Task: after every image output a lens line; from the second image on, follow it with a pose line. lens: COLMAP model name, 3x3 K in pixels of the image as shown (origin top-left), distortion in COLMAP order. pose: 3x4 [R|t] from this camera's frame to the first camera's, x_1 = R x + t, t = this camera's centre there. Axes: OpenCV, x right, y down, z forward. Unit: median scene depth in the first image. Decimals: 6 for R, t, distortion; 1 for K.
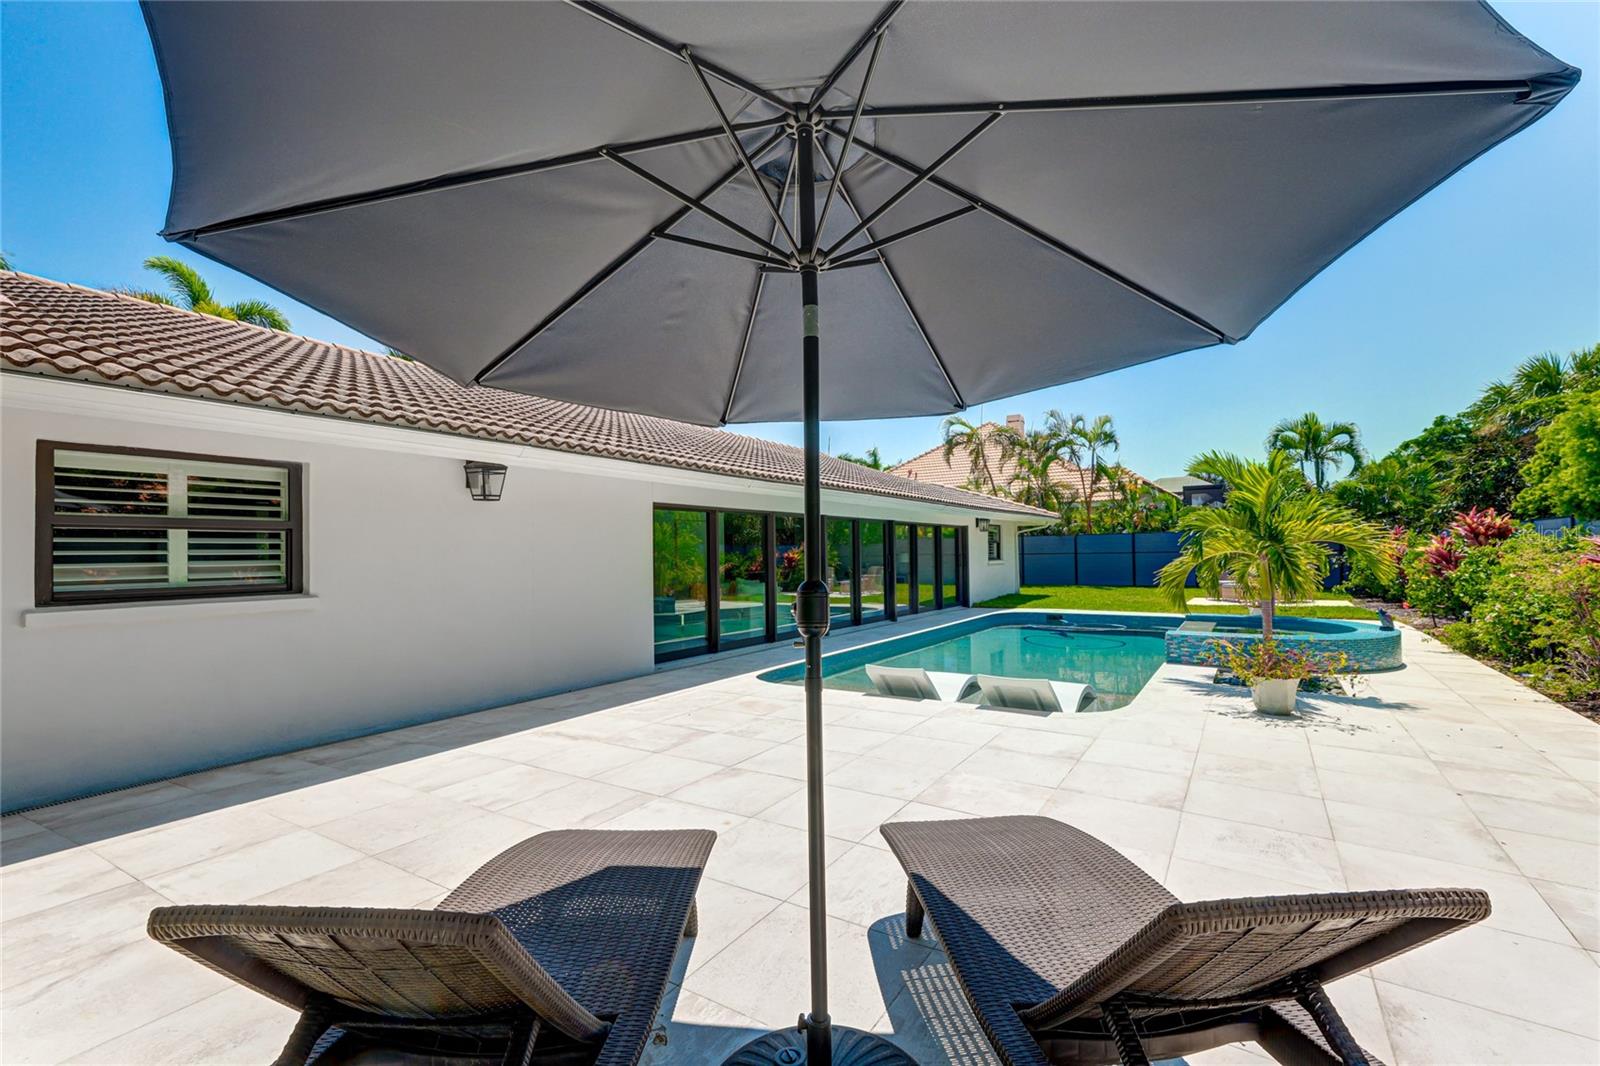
lens RADIAL K [[735.4, 0, 779.4], [0, 735.4, 544.2], [0, 0, 1]] dist [0.011658, -0.000272]
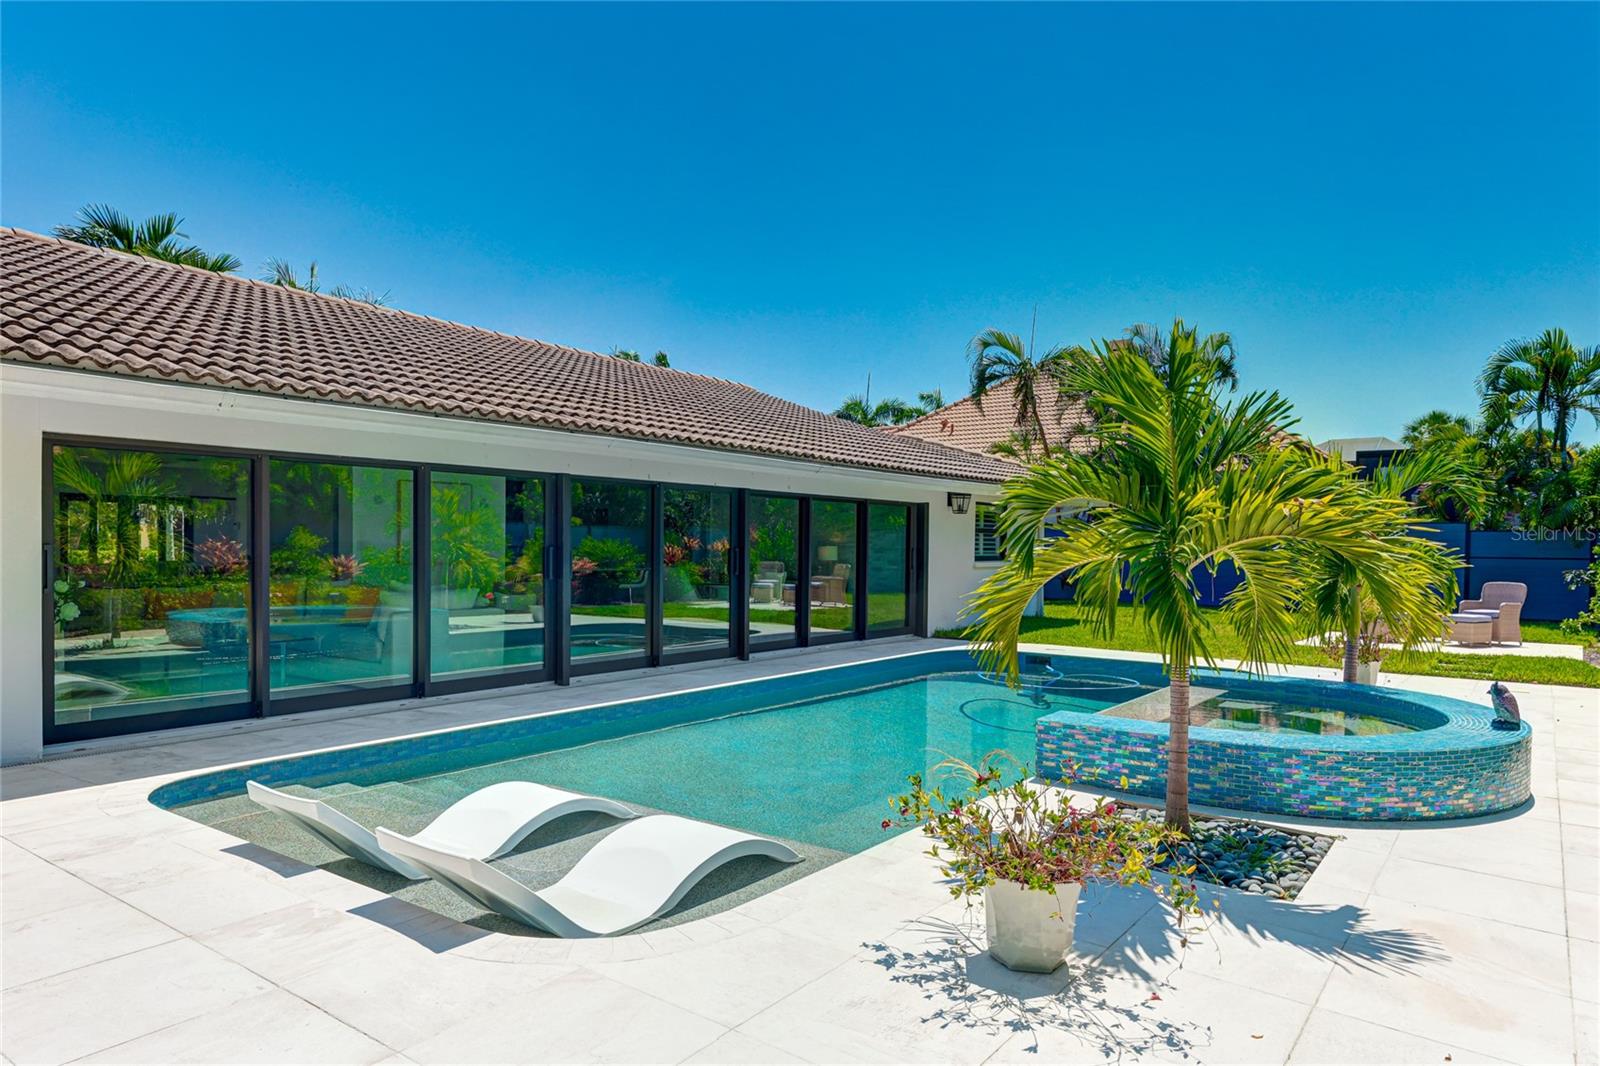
lens RADIAL K [[1022.4, 0, 792.7], [0, 1022.4, 572.1], [0, 0, 1]] dist [0.012749, -0.002335]
pose [[0.997875, 0.026875, -0.059359, 0.391459], [-0.024425, 0.998835, 0.041623, -0.001735], [0.060409, -0.040085, 0.997369, 0.306659]]
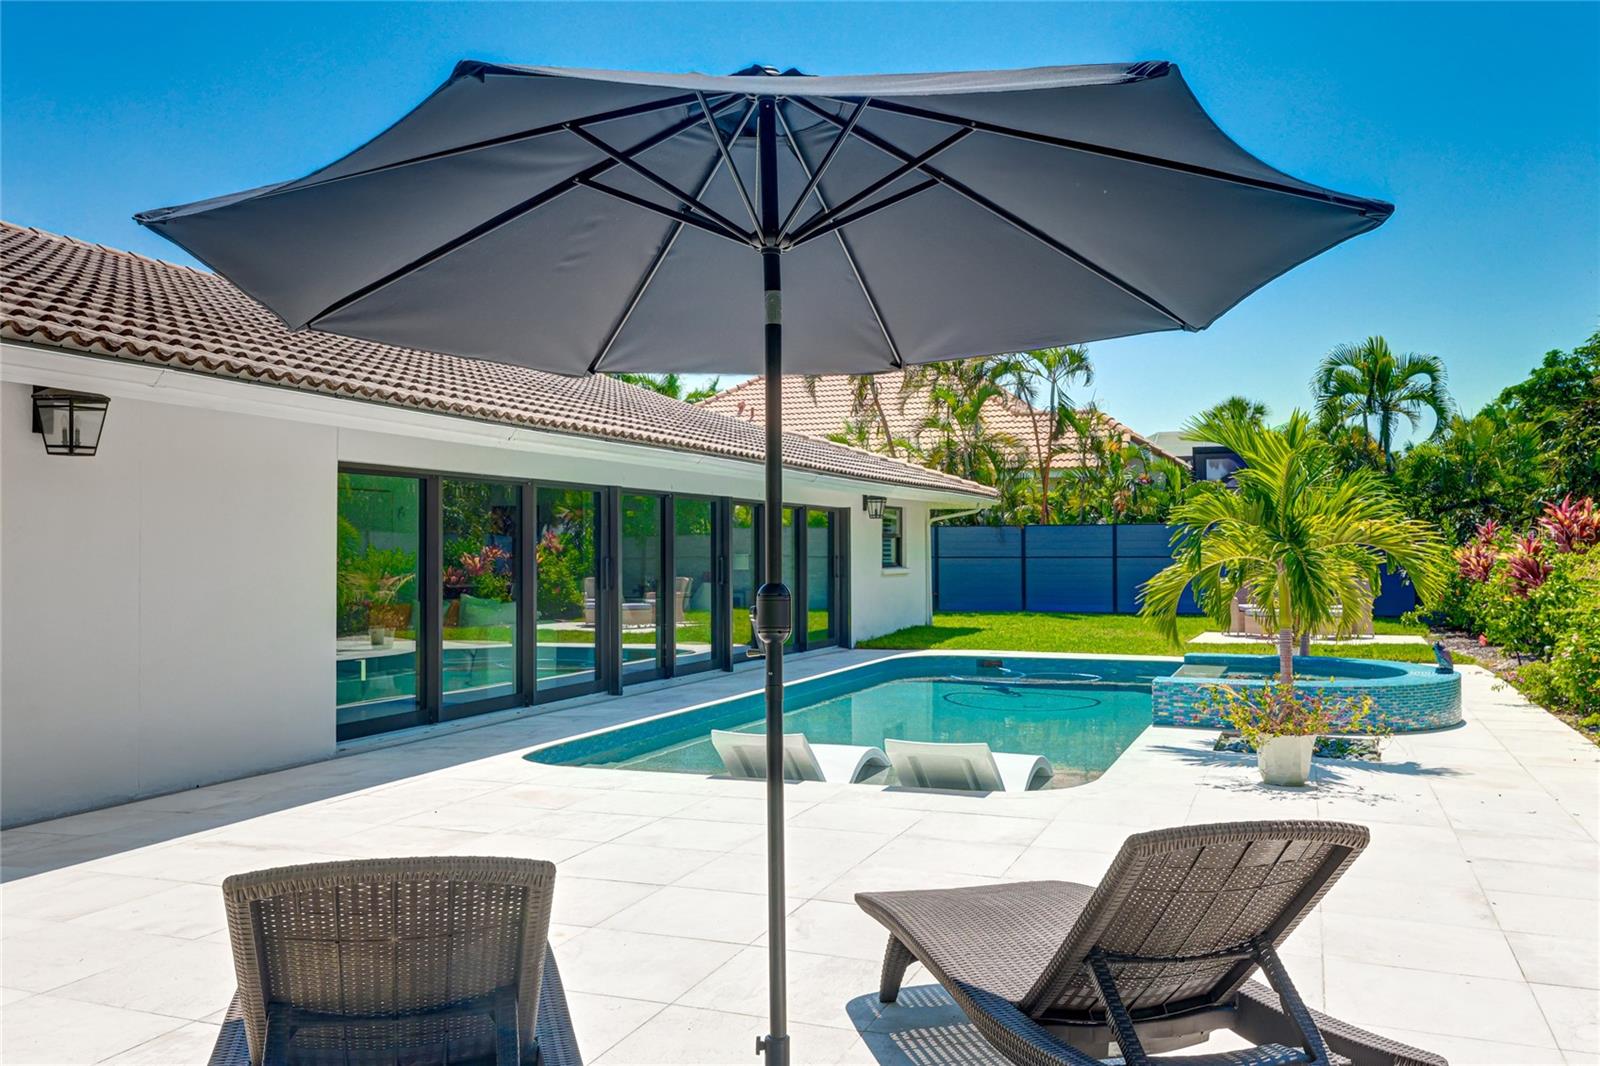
lens RADIAL K [[1422.9, 0, 786.3], [0, 1422.9, 532.1], [0, 0, 1]] dist [-0.016582, 0.001885]
pose [[0.976228, 0.014451, 0.216262, -0.067722], [-0.013905, 0.999895, -0.004045, -0.001611], [-0.216298, 0.000941, 0.976327, -0.158907]]
